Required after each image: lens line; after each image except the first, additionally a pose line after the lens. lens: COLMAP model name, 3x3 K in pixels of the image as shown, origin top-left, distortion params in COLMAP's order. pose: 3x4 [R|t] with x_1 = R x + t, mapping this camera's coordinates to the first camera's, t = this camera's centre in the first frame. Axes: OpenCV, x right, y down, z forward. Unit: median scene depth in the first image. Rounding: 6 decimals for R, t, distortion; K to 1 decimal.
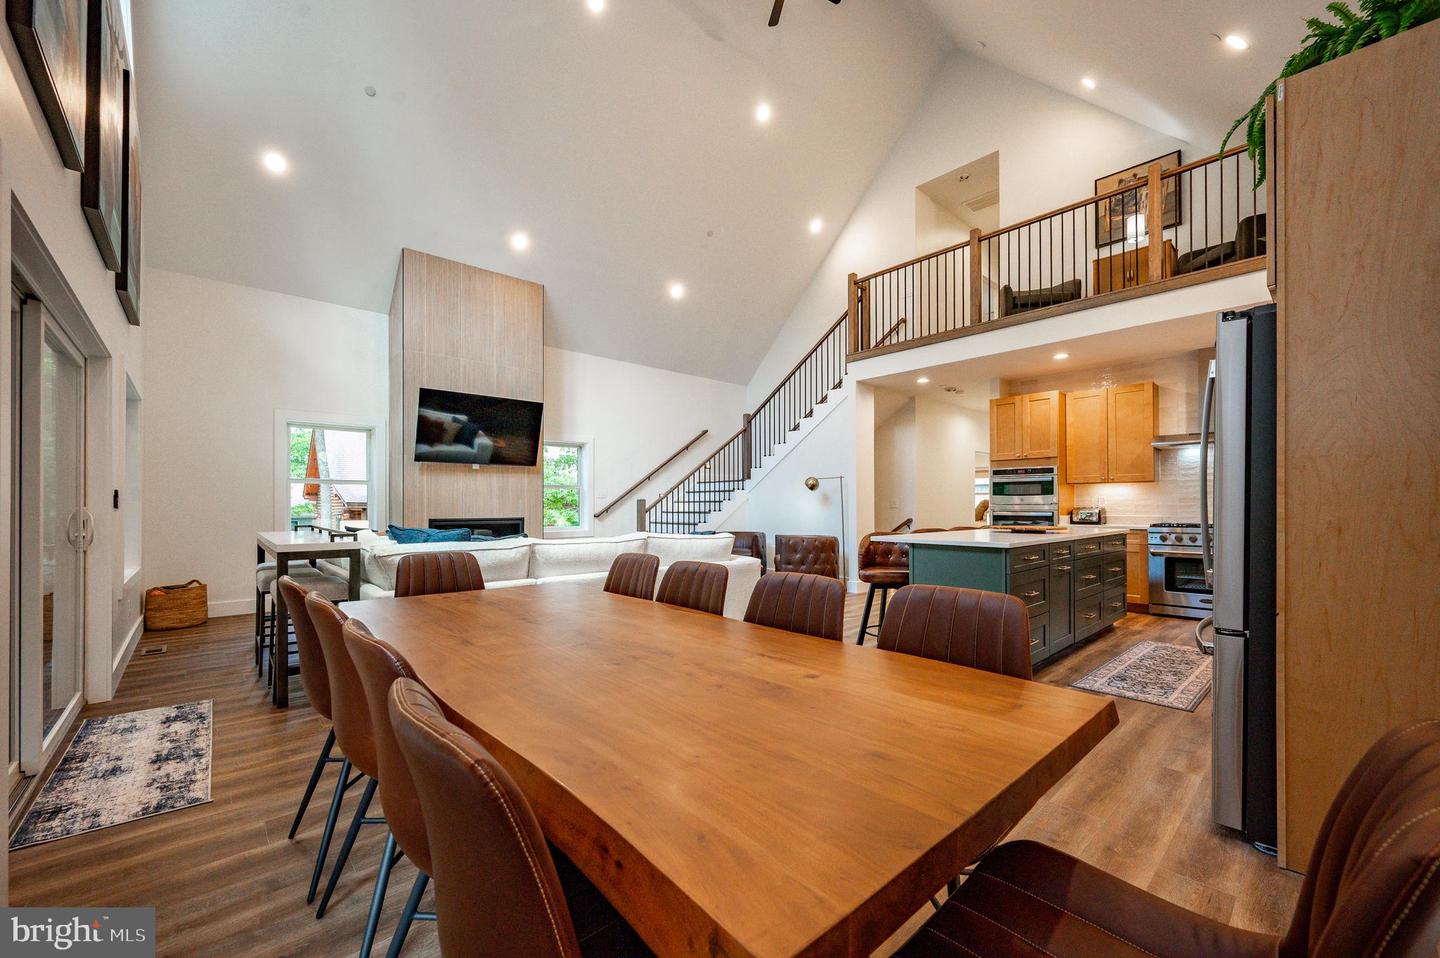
lens RADIAL K [[581.9, 0, 714.9], [0, 581.9, 521.2], [0, 0, 1]] dist [-0.000267, 0.000104]
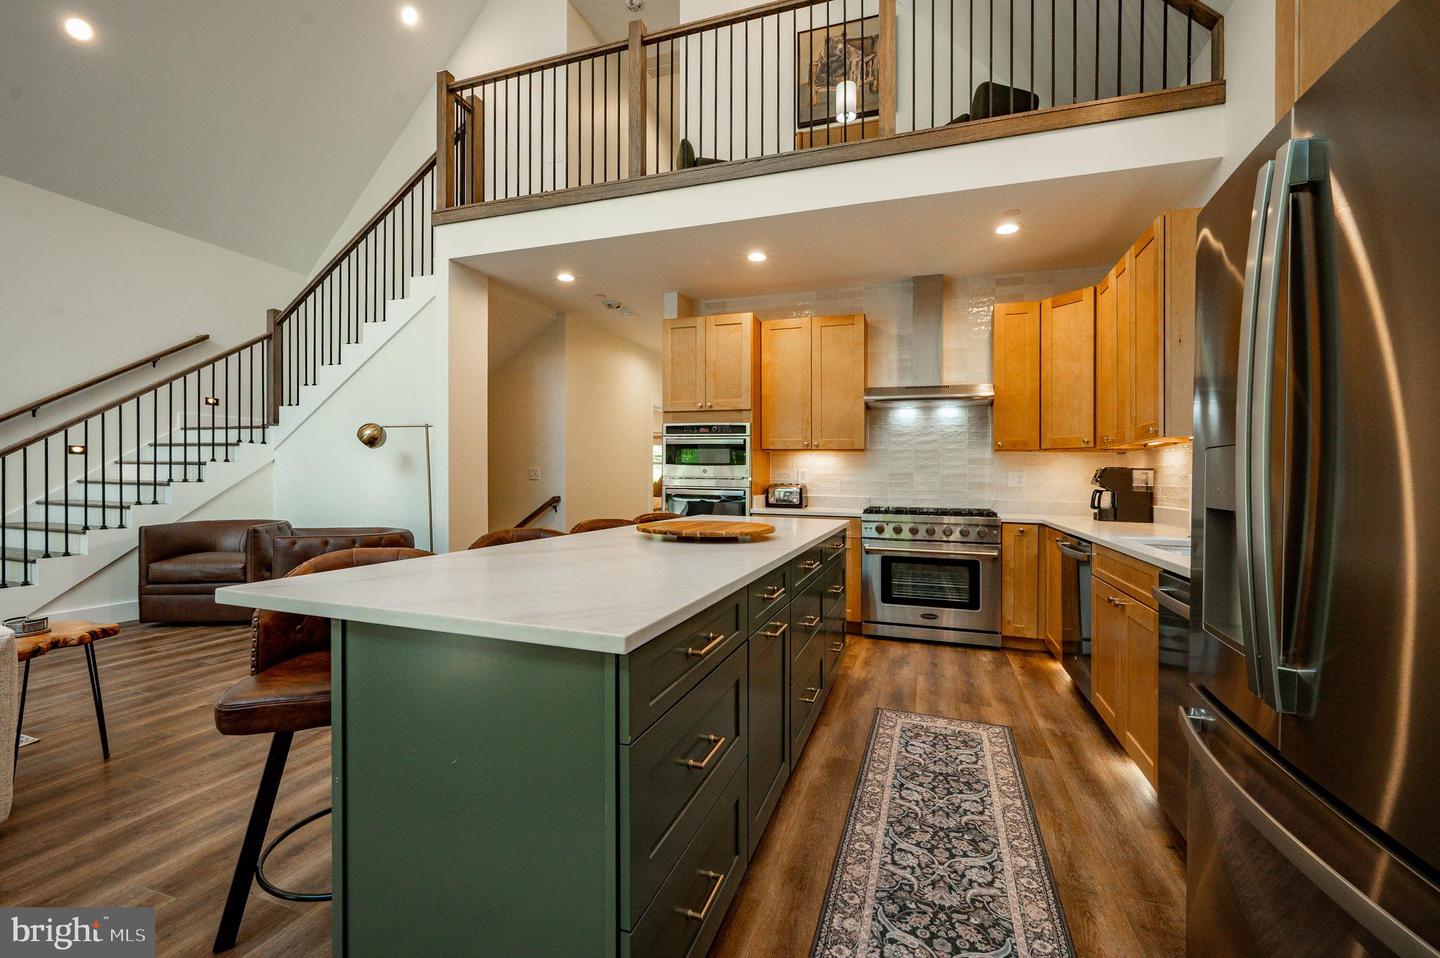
lens RADIAL K [[609.2, 0, 712.8], [0, 609.2, 483.9], [0, 0, 1]] dist [0.000406, 0.000011]
pose [[0.884600, 0.009705, 0.466250, 0.212533], [-0.005013, 0.999924, -0.011301, -0.014759], [-0.466324, 0.007660, 0.884581, 0.381899]]
